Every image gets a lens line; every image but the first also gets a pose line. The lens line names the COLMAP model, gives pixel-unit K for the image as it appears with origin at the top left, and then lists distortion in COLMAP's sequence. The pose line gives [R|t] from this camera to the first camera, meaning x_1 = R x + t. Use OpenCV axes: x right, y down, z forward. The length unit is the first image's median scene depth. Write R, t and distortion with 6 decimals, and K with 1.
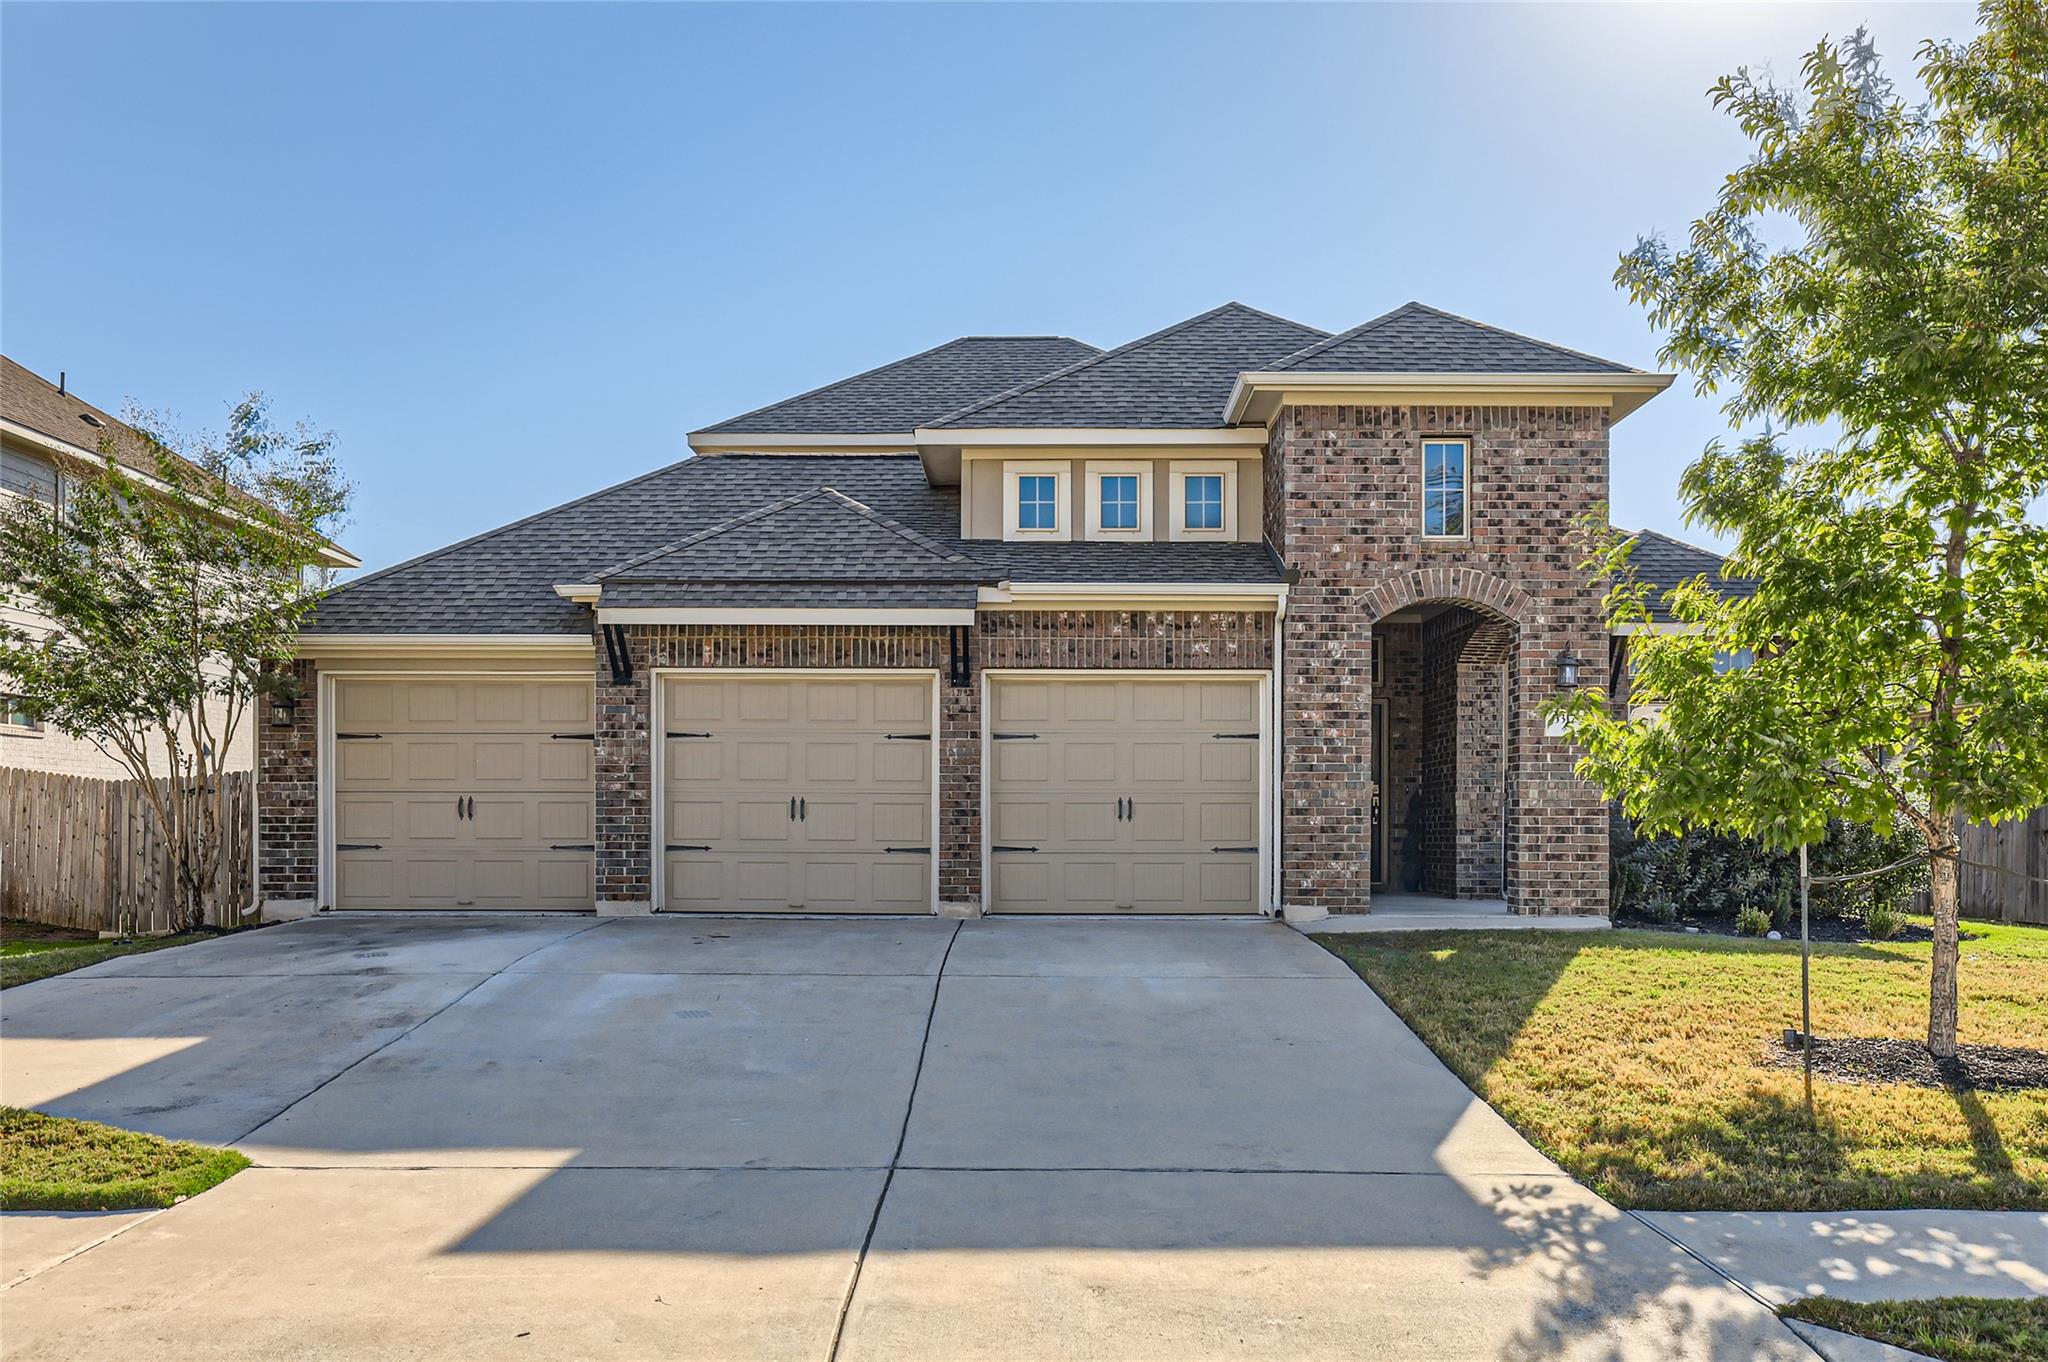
lens RADIAL K [[1666.4, 0, 1022.9], [0, 1666.4, 683.7], [0, 0, 1]] dist [-0.046145, -0.002361]
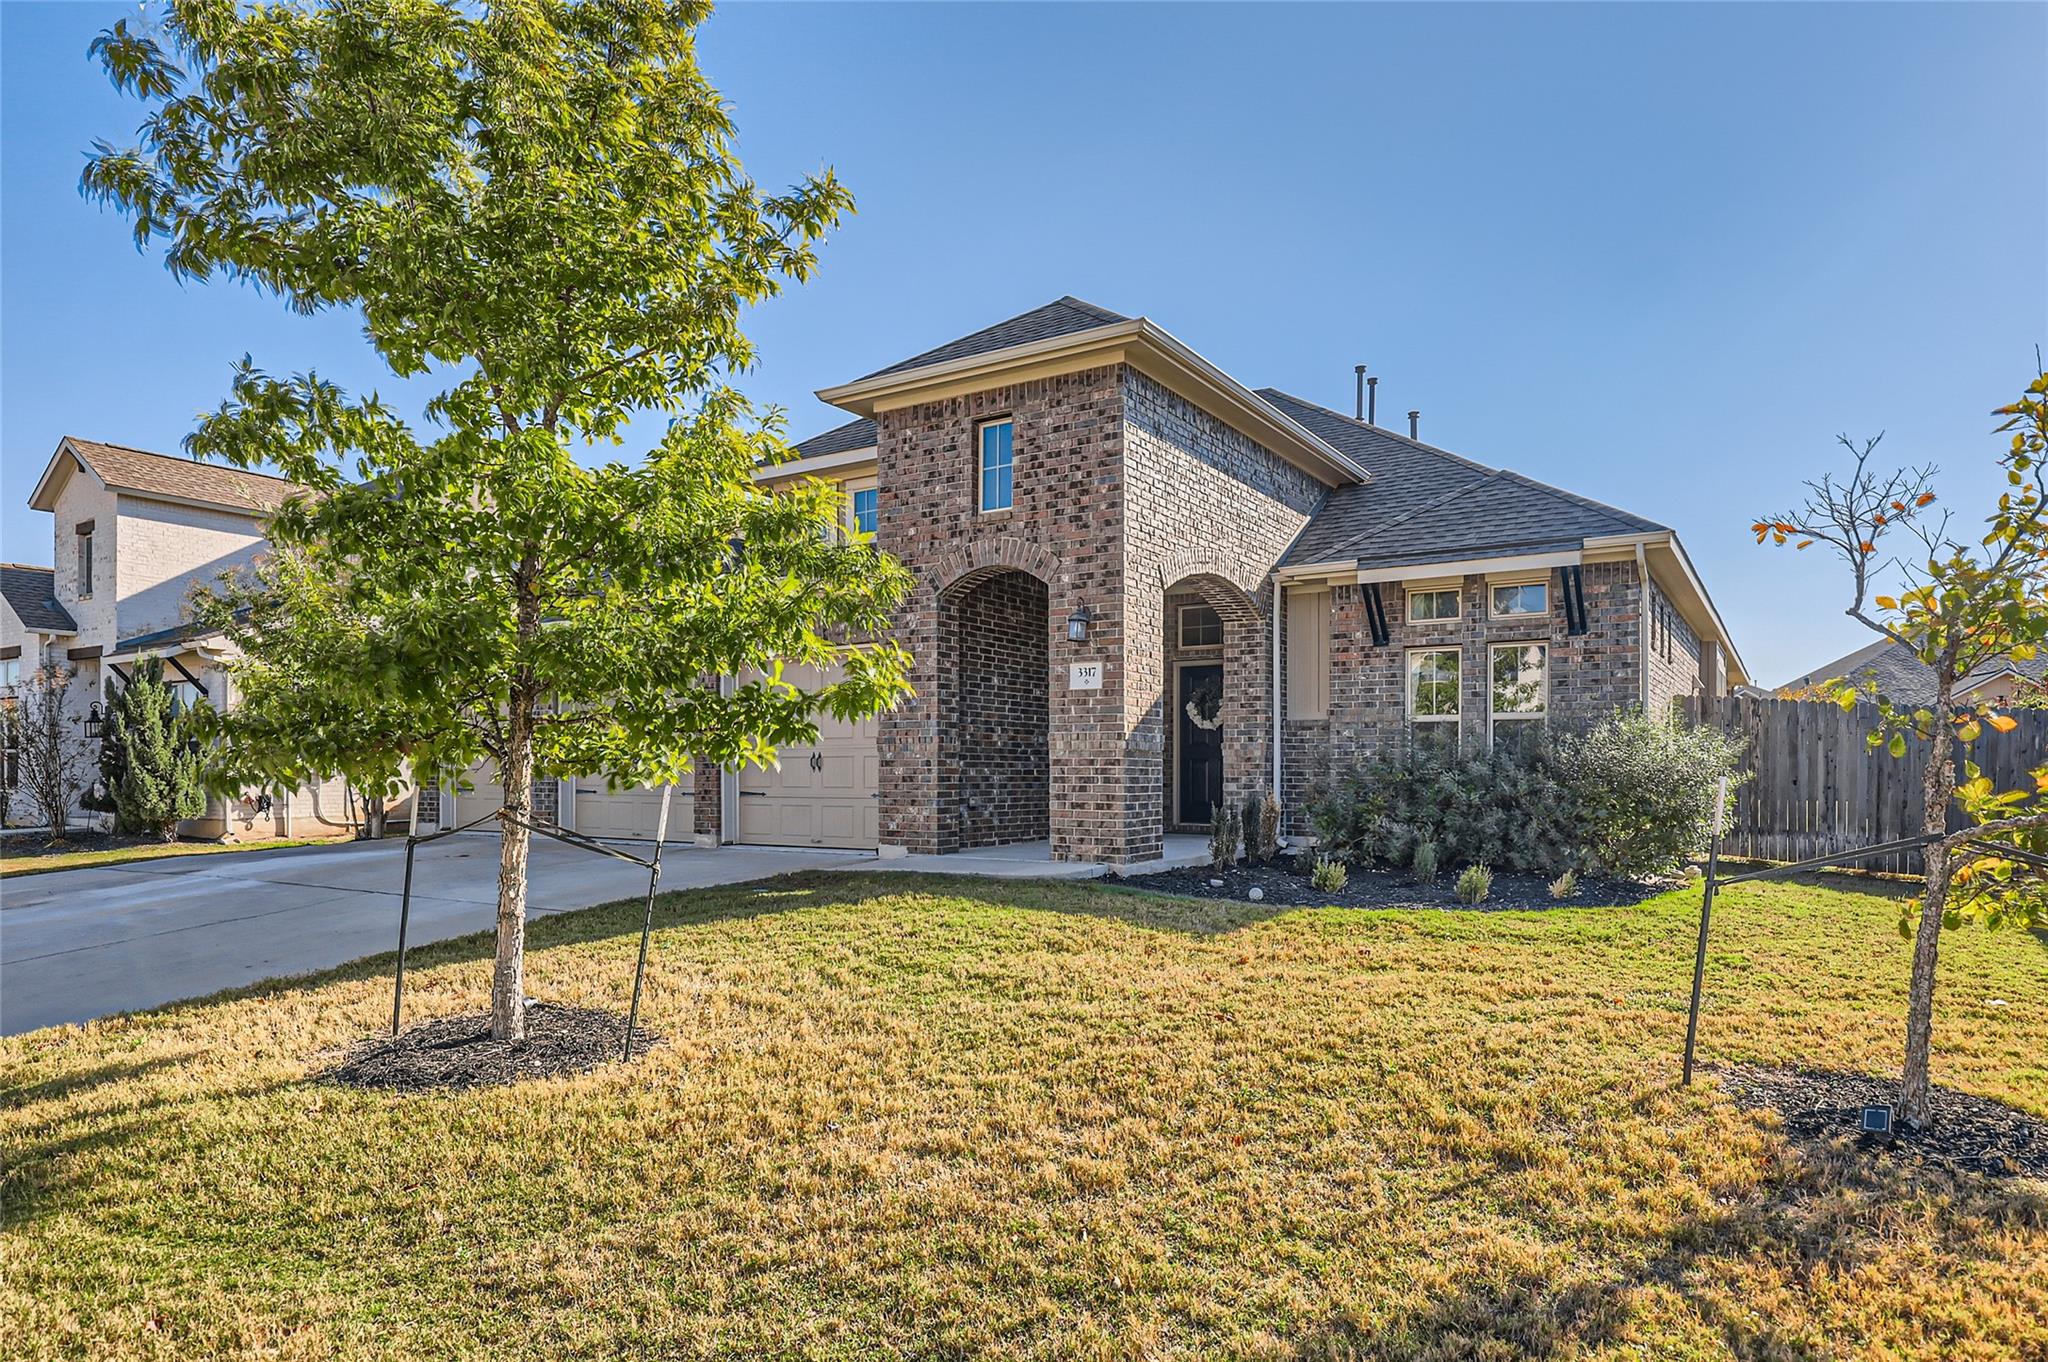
lens RADIAL K [[1187.9, 0, 1022.1], [0, 1187.9, 682.4], [0, 0, 1]] dist [0.003301, 0.000064]
pose [[0.856822, -0.042405, -0.513866, 0.668196], [0.048267, 0.998833, -0.001944, 0.026761], [0.513348, -0.023137, 0.857869, 0.340610]]
